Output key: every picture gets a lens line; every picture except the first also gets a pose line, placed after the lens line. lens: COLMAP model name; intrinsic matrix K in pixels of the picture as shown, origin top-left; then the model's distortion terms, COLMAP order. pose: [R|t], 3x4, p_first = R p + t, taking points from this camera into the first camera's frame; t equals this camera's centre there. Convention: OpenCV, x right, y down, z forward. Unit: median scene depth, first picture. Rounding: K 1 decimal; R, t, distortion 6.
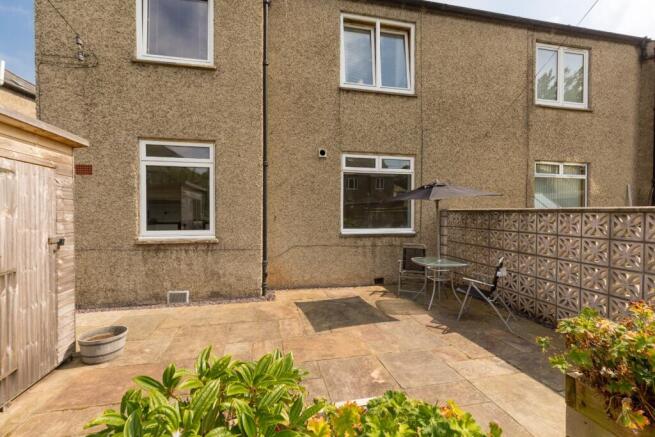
lens RADIAL K [[292.3, 0, 327.3], [0, 292.3, 217.8], [0, 0, 1]] dist [0.002876, -0.000336]
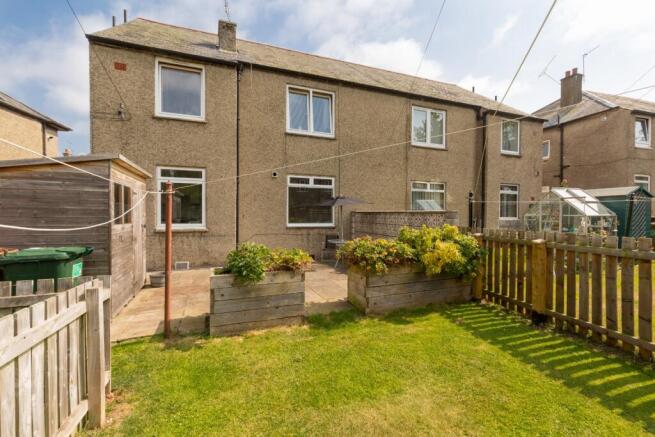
lens RADIAL K [[292.3, 0, 334.2], [0, 292.3, 221.4], [0, 0, 1]] dist [0.002876, -0.000336]
pose [[0.982328, -0.000152, 0.187170, 0.003667], [-0.001646, 0.999954, 0.009448, 0.012549], [-0.187162, -0.009589, 0.982282, -0.591162]]
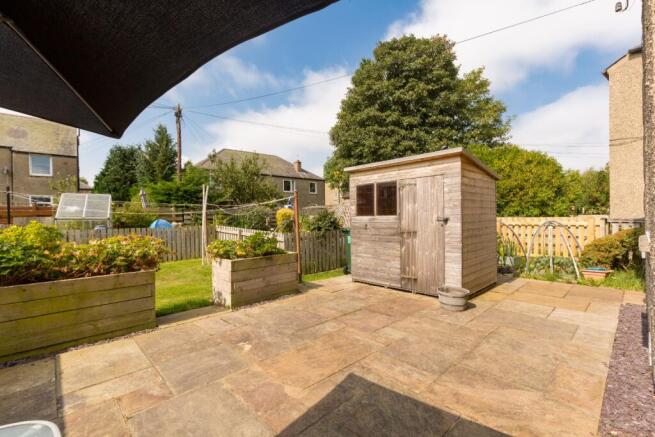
lens RADIAL K [[292.3, 0, 330.4], [0, 292.3, 217.3], [0, 0, 1]] dist [0.002876, -0.000336]
pose [[-0.848584, 0.014033, -0.528875, 0.226712], [0.007471, 0.999866, 0.014543, 0.019692], [0.529009, 0.008390, -0.848575, 1.002443]]
